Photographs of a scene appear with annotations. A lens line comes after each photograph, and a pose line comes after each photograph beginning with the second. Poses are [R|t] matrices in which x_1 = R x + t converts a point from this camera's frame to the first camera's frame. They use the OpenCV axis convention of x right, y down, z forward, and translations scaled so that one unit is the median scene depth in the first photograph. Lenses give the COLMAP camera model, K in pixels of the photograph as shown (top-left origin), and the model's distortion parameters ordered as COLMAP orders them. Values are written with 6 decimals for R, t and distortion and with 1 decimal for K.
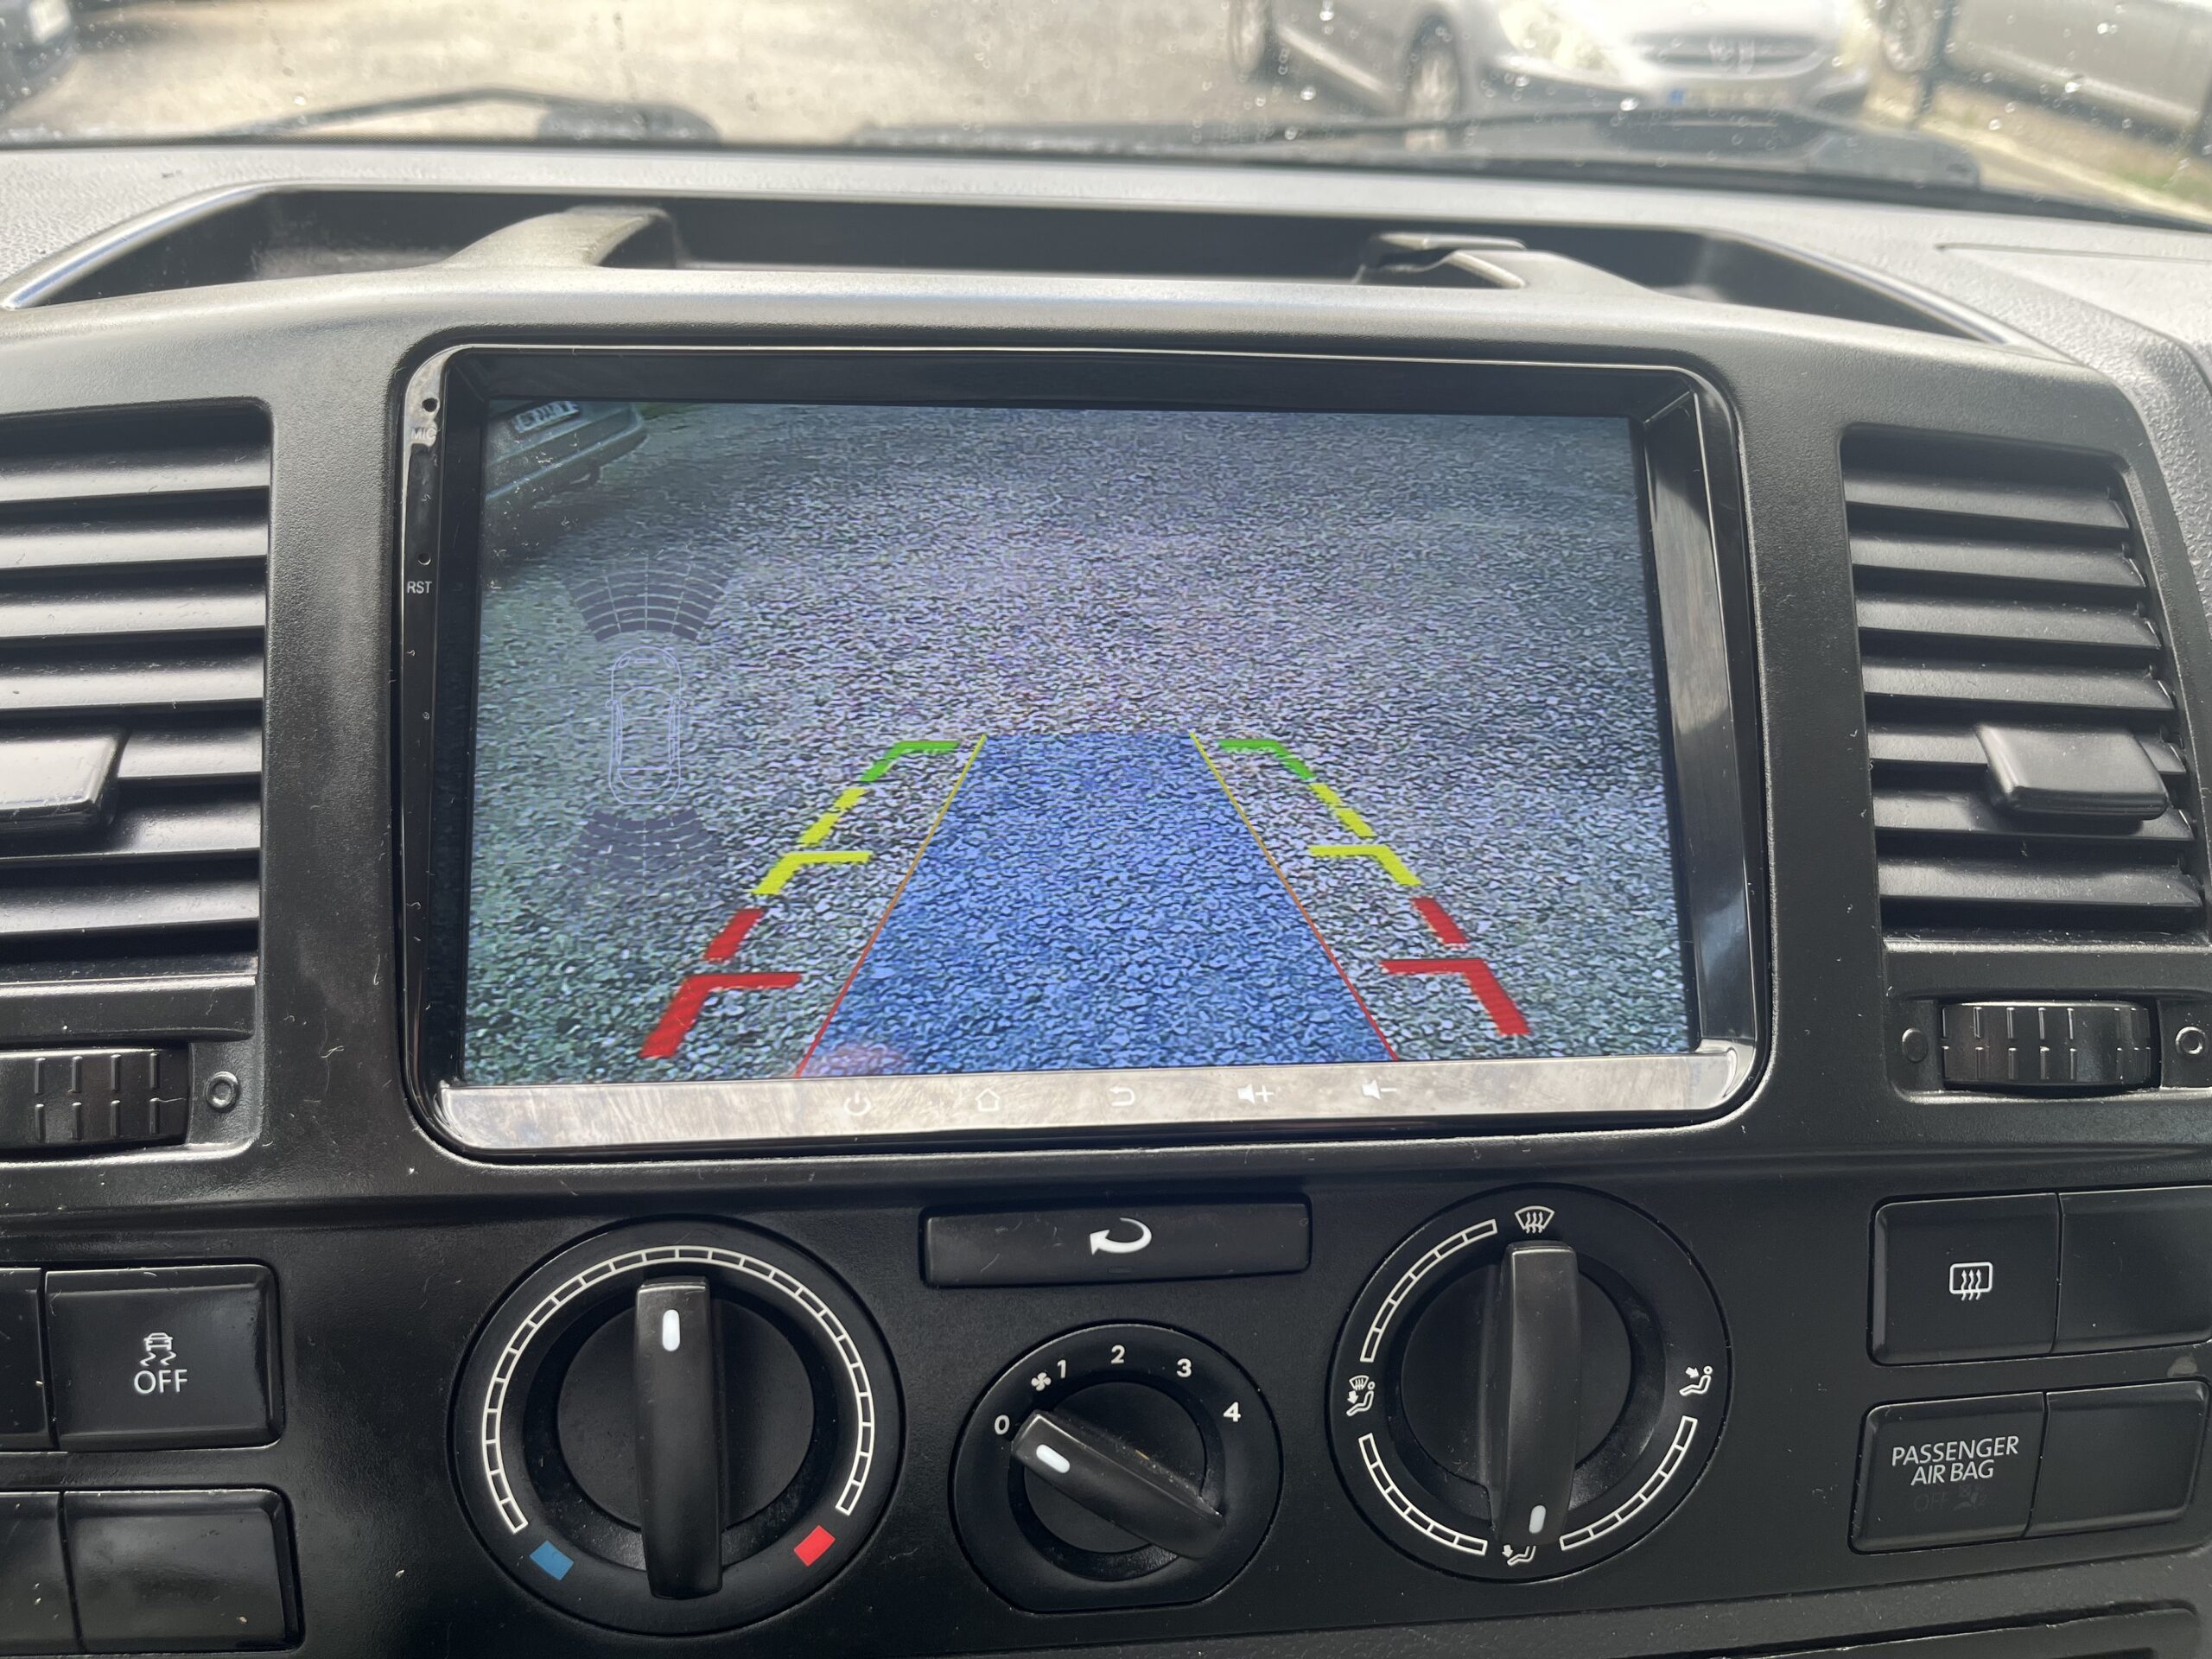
lens RADIAL K [[1648.6, 0, 1097.2], [0, 1648.6, 816.6], [0, 0, 1]] dist [0.070074, -0.102588]
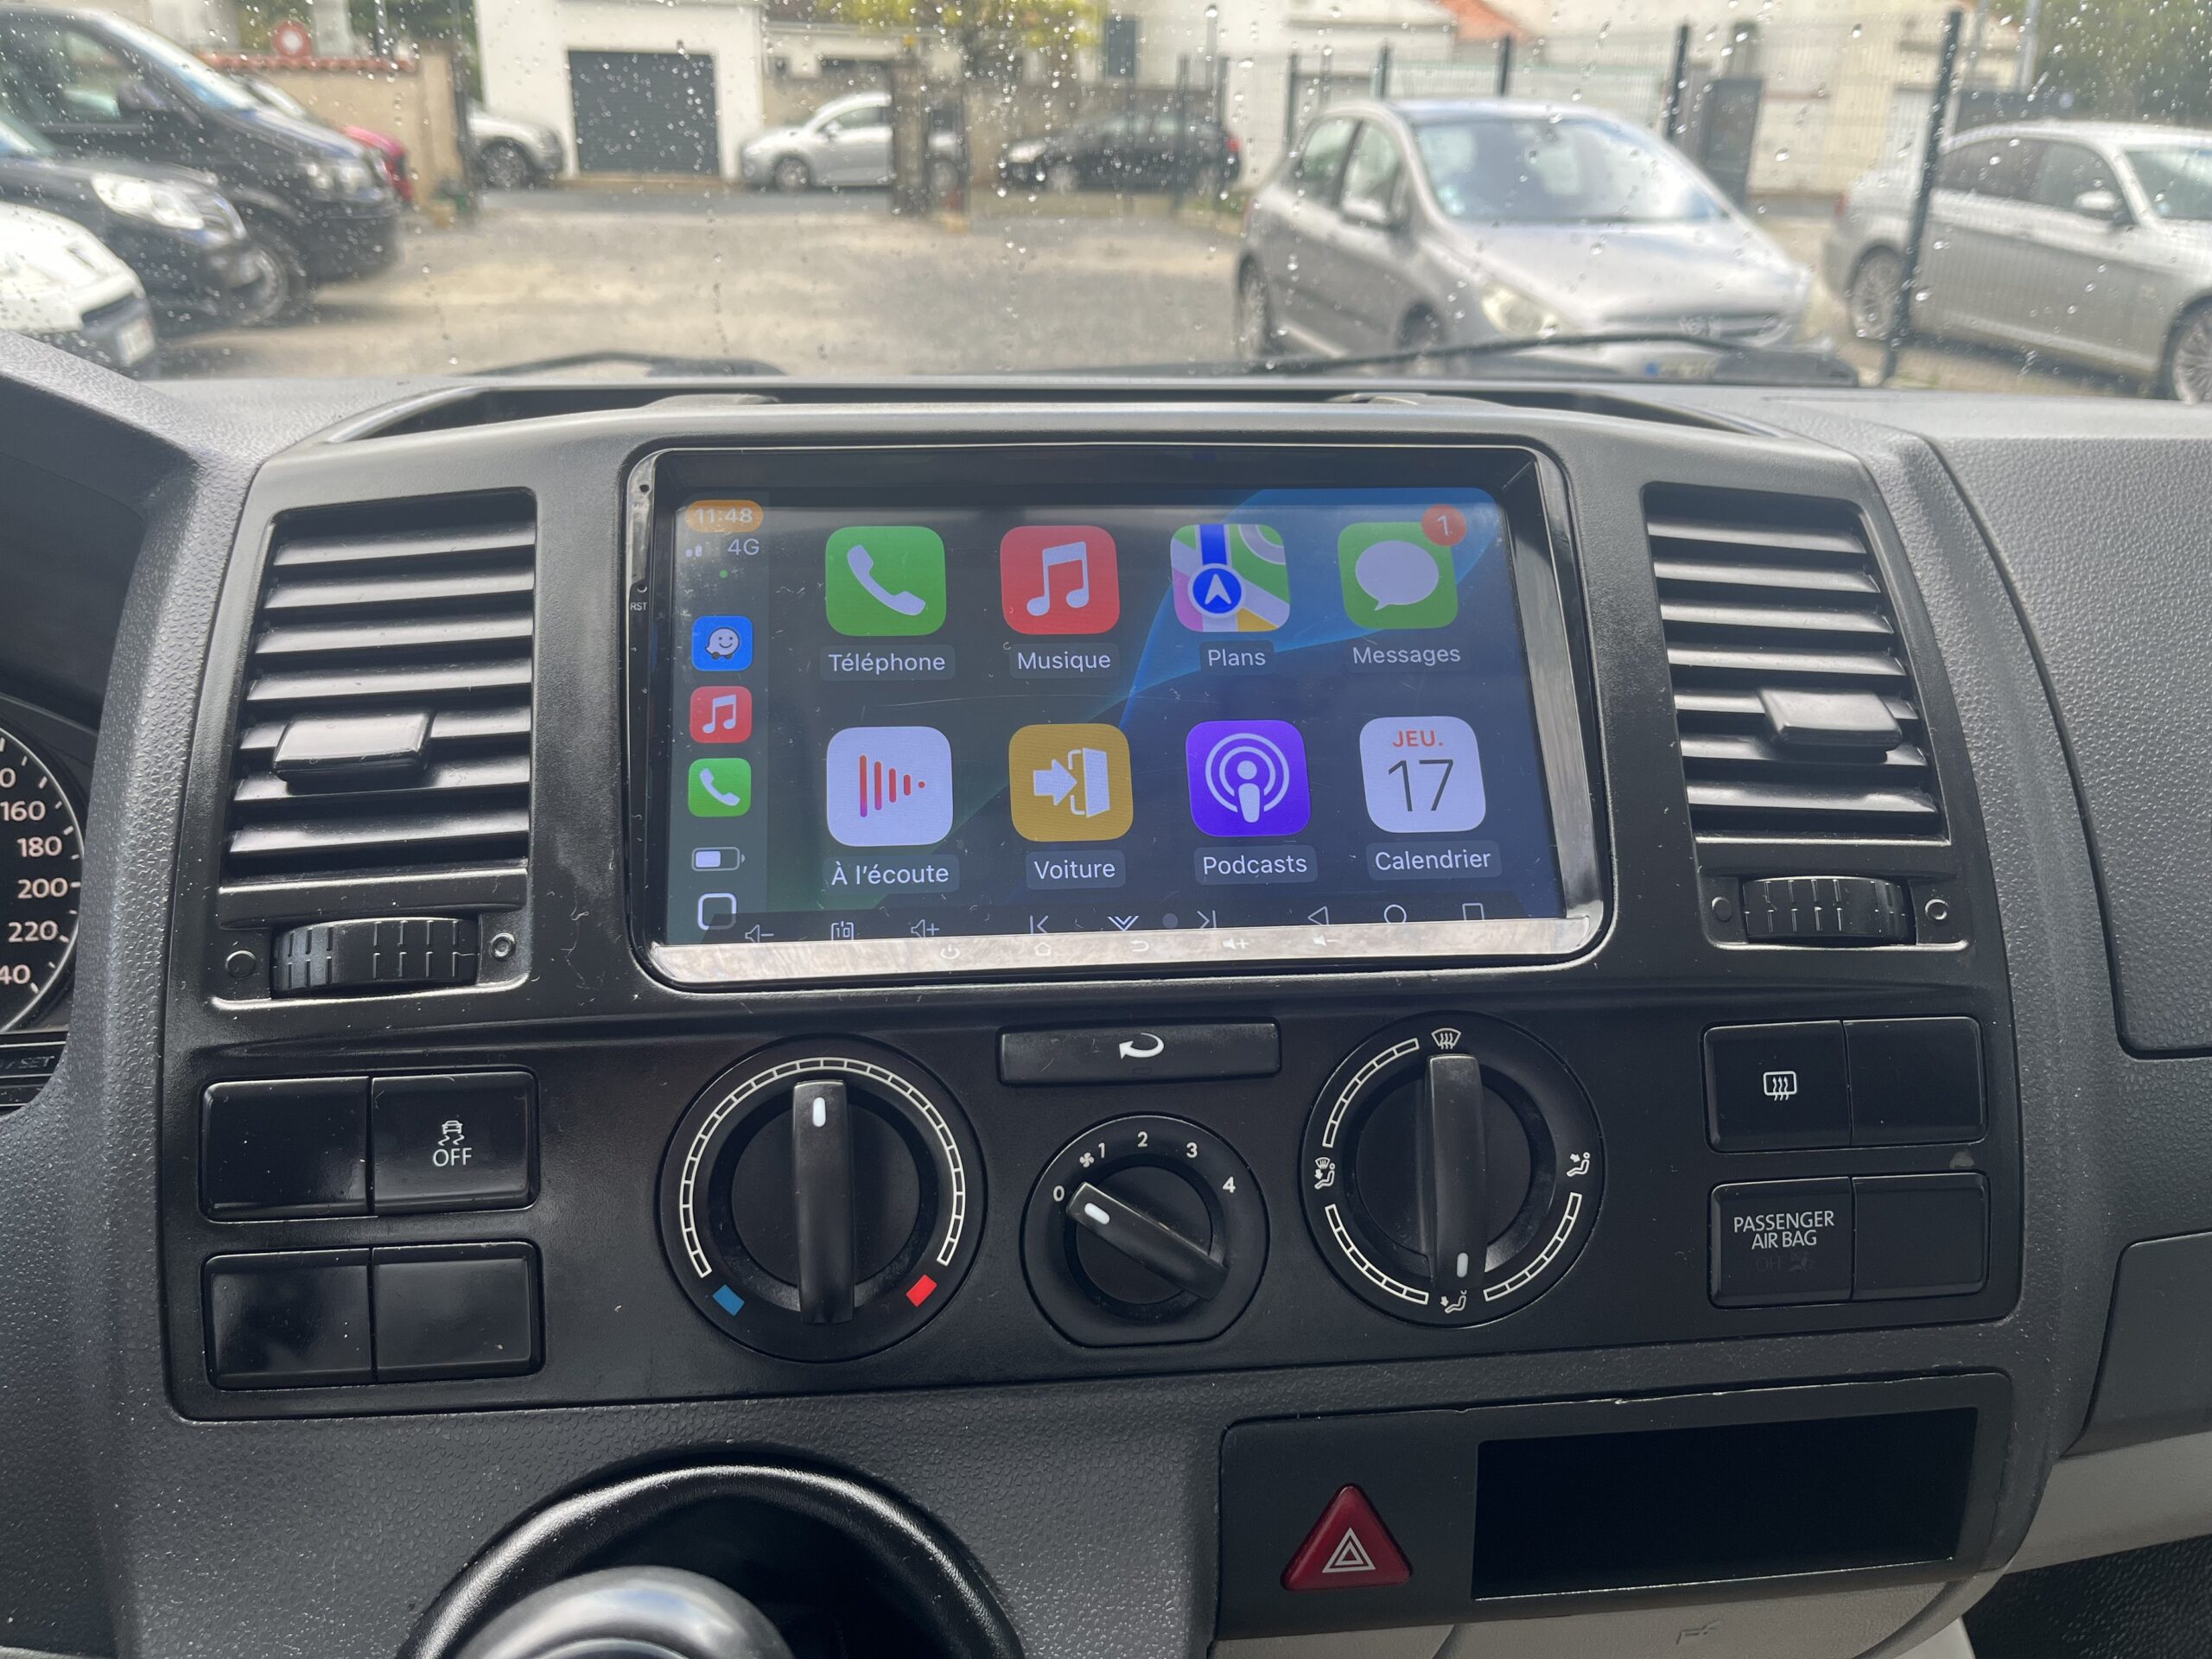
lens RADIAL K [[1648.6, 0, 1112.7], [0, 1648.6, 838.0], [0, 0, 1]] dist [0.070074, -0.102588]
pose [[0.999452, -0.031967, -0.008553, 0.007092], [0.030369, 0.988725, -0.146631, 0.271589], [0.013144, 0.146291, 0.989154, -0.368178]]
